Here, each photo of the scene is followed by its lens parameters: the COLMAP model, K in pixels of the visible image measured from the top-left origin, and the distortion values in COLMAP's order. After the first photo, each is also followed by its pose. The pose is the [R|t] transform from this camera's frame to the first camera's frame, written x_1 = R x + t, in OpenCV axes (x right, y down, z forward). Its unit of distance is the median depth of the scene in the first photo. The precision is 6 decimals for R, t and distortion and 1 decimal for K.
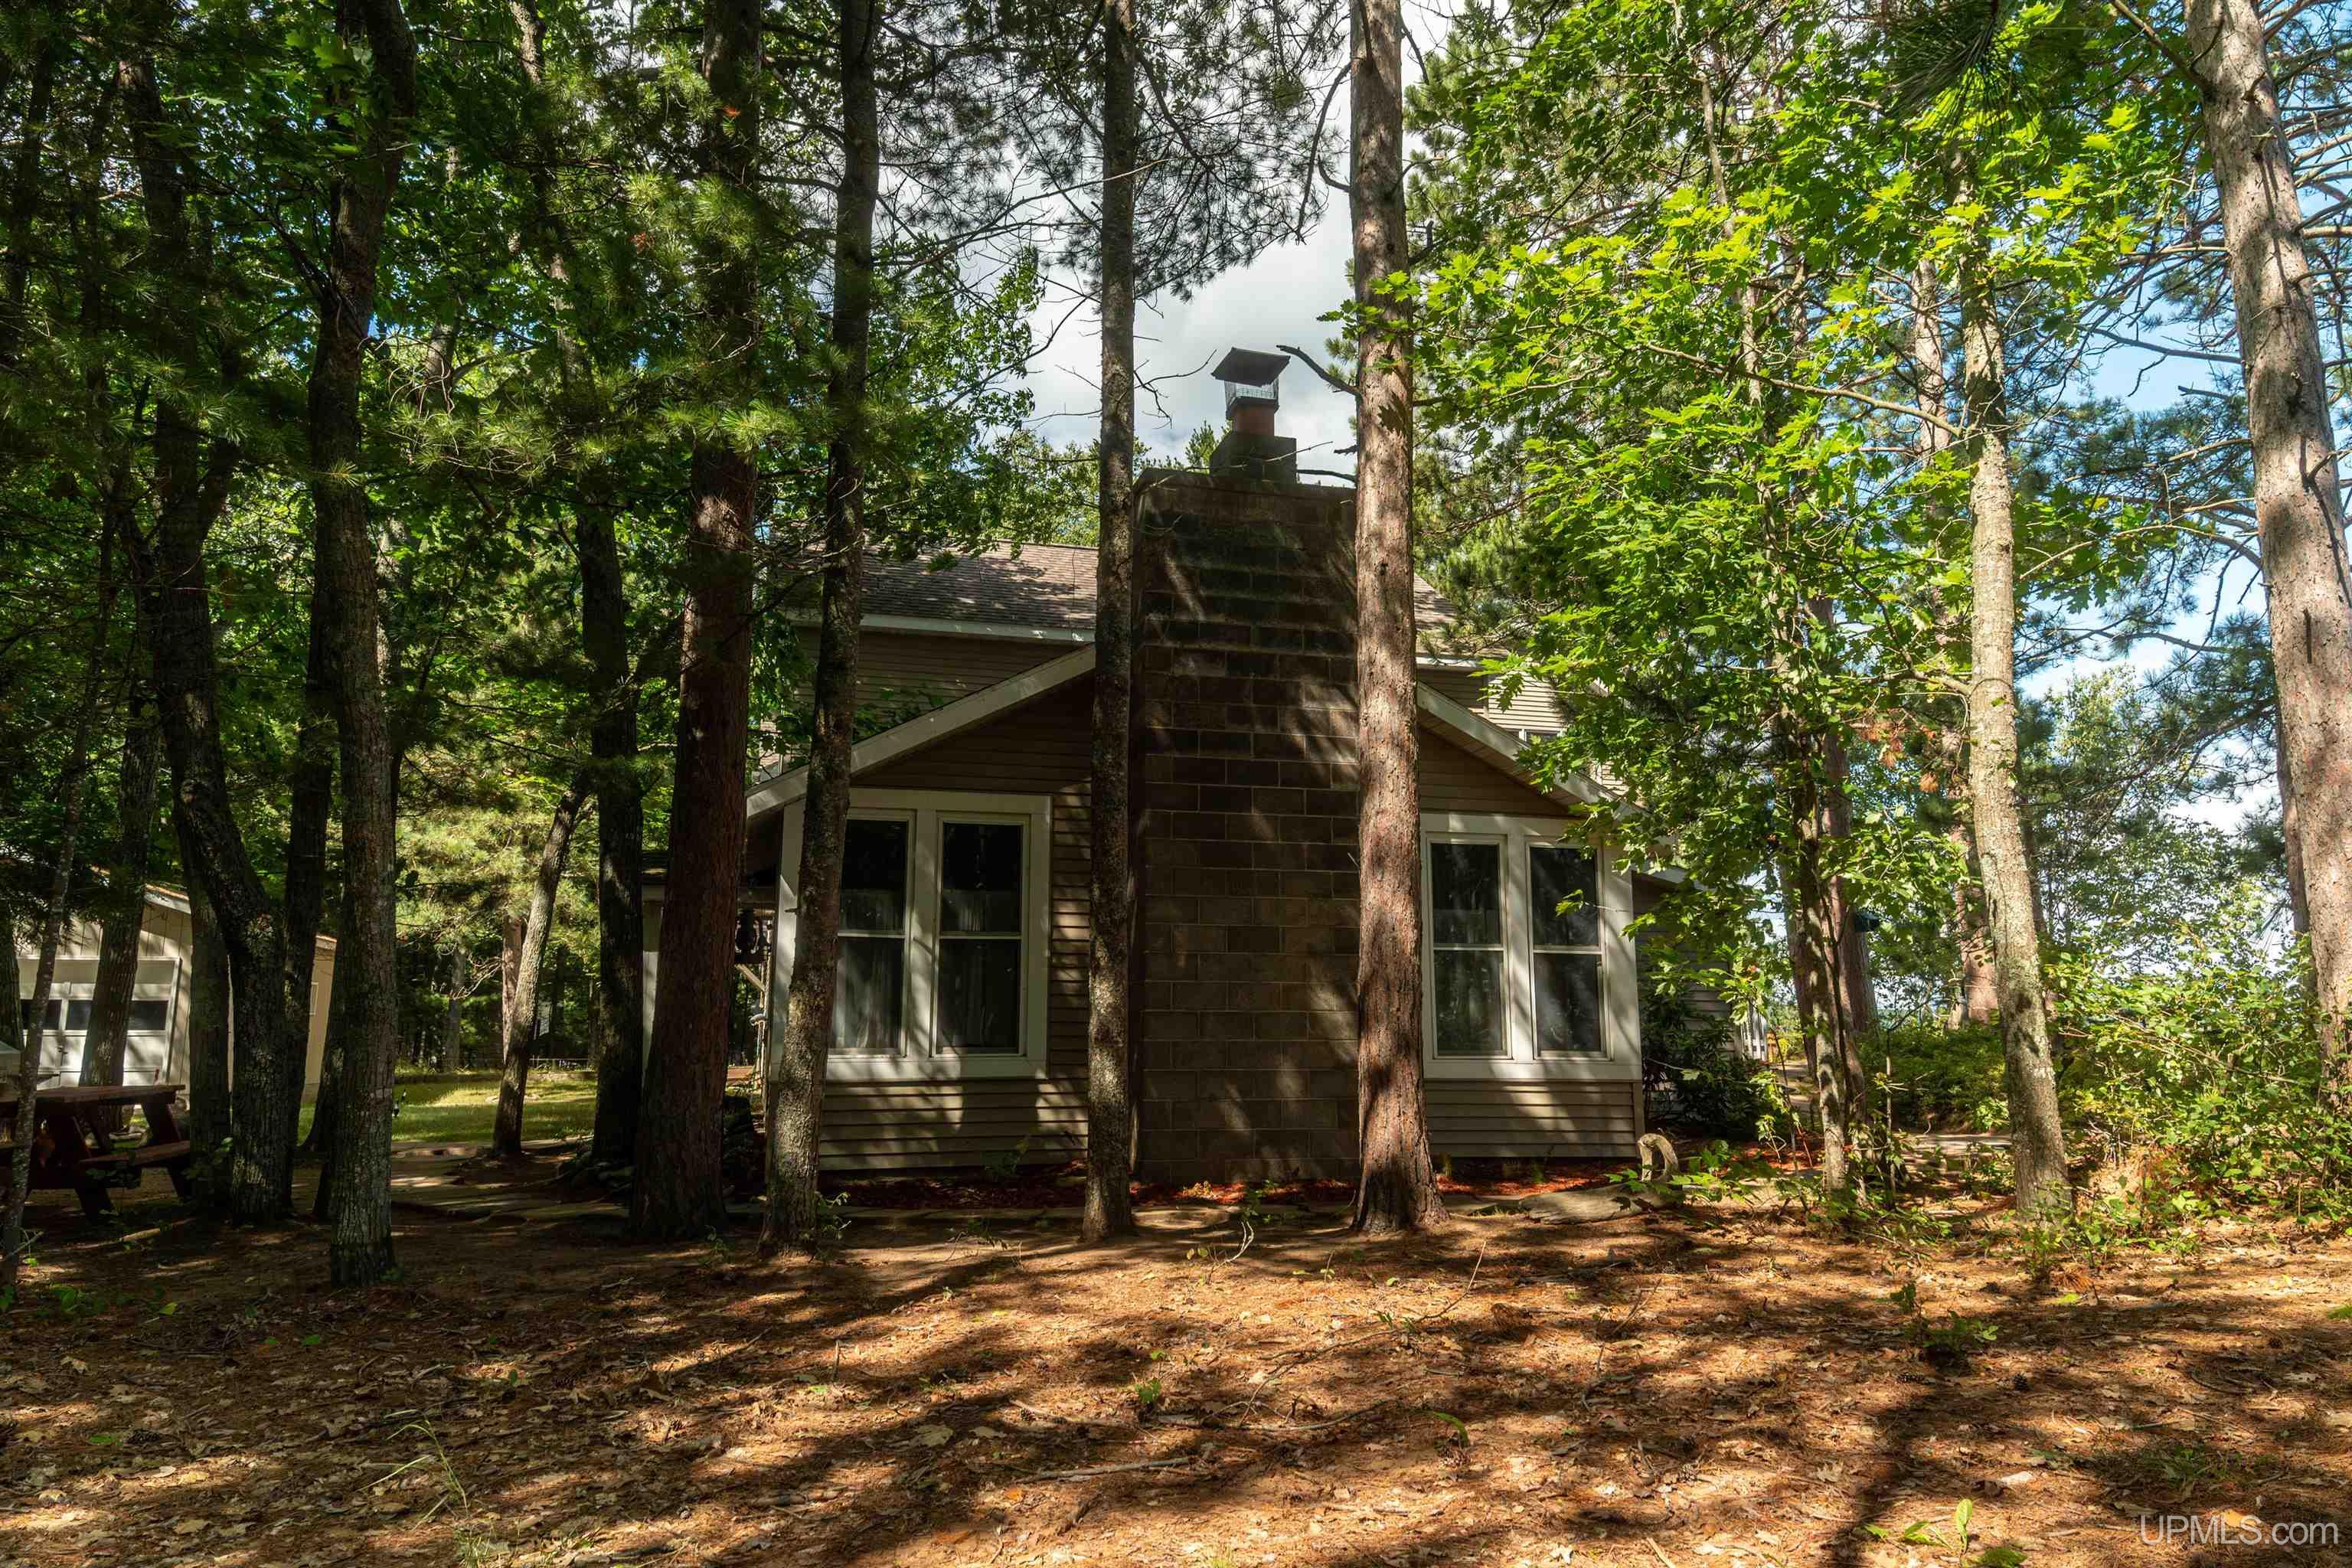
lens RADIAL K [[1547.1, 0, 1175.2], [0, 1547.1, 787.4], [0, 0, 1]] dist [0.096275, -0.033849]
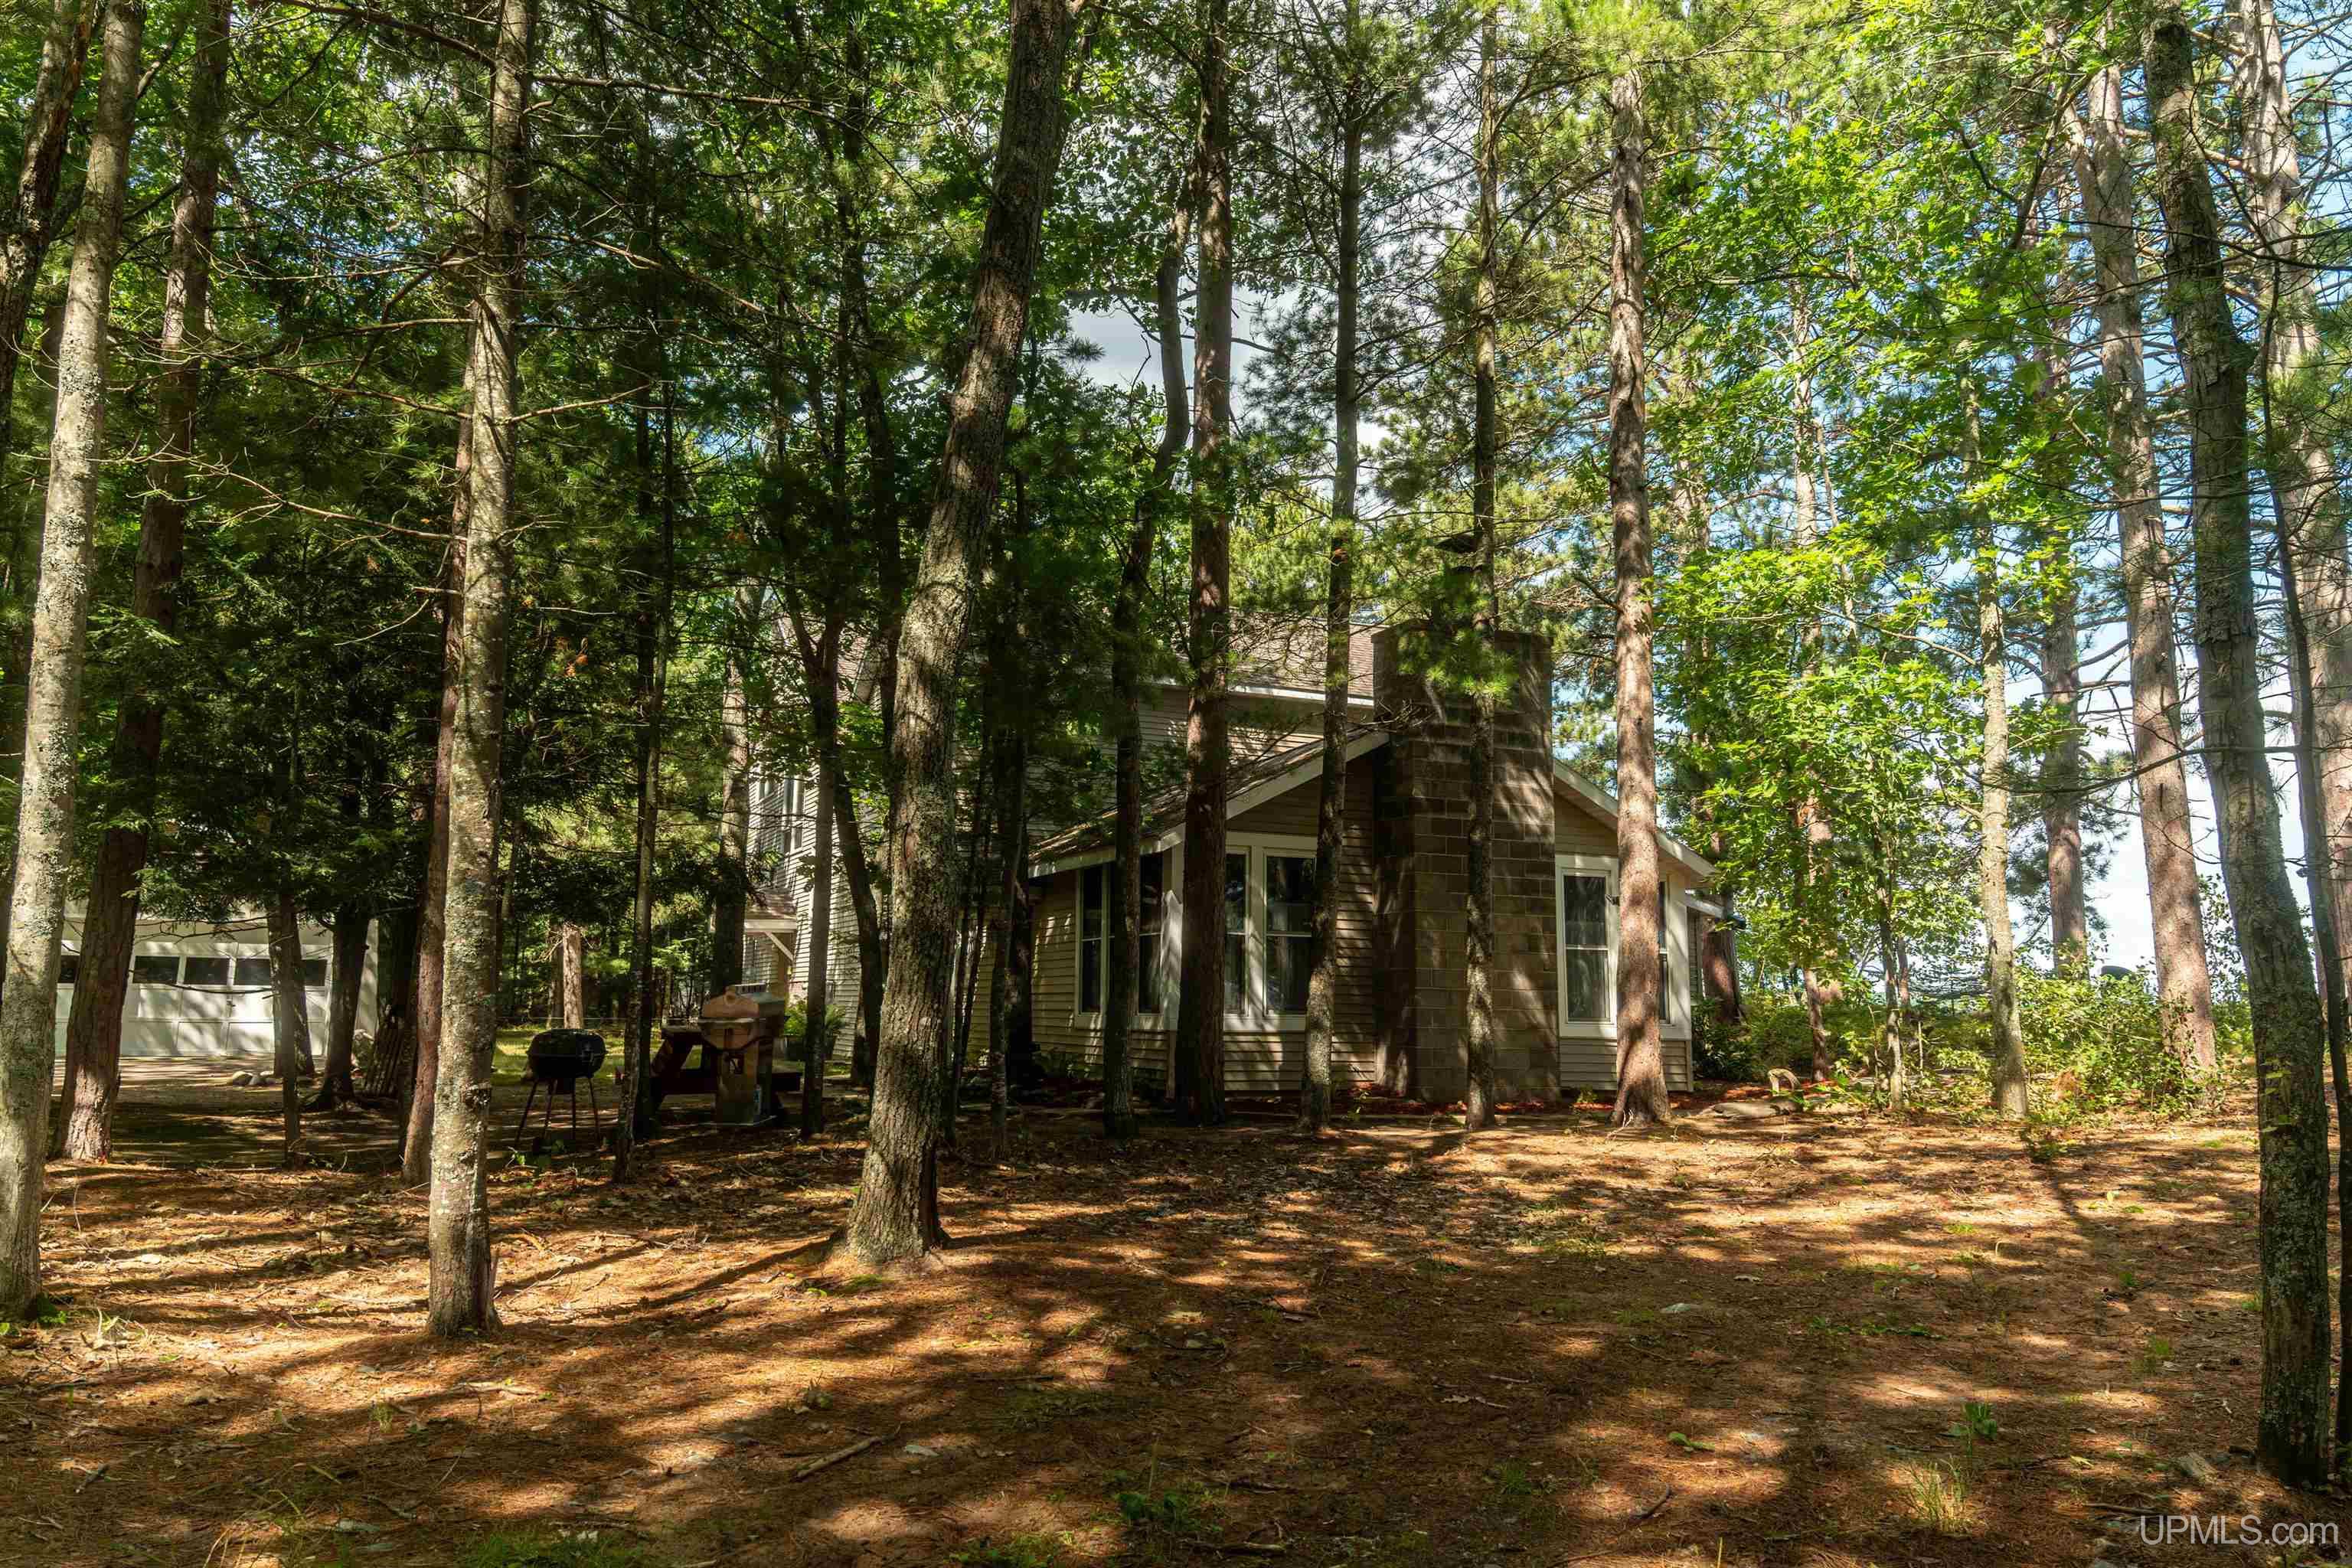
lens RADIAL K [[1547.1, 0, 1177.4], [0, 1547.1, 781.4], [0, 0, 1]] dist [0.096275, -0.033849]
pose [[0.987599, 0.034843, 0.153082, -0.456446], [-0.037059, 0.999245, 0.011642, -0.060286], [-0.152561, -0.017171, 0.988145, -0.418241]]
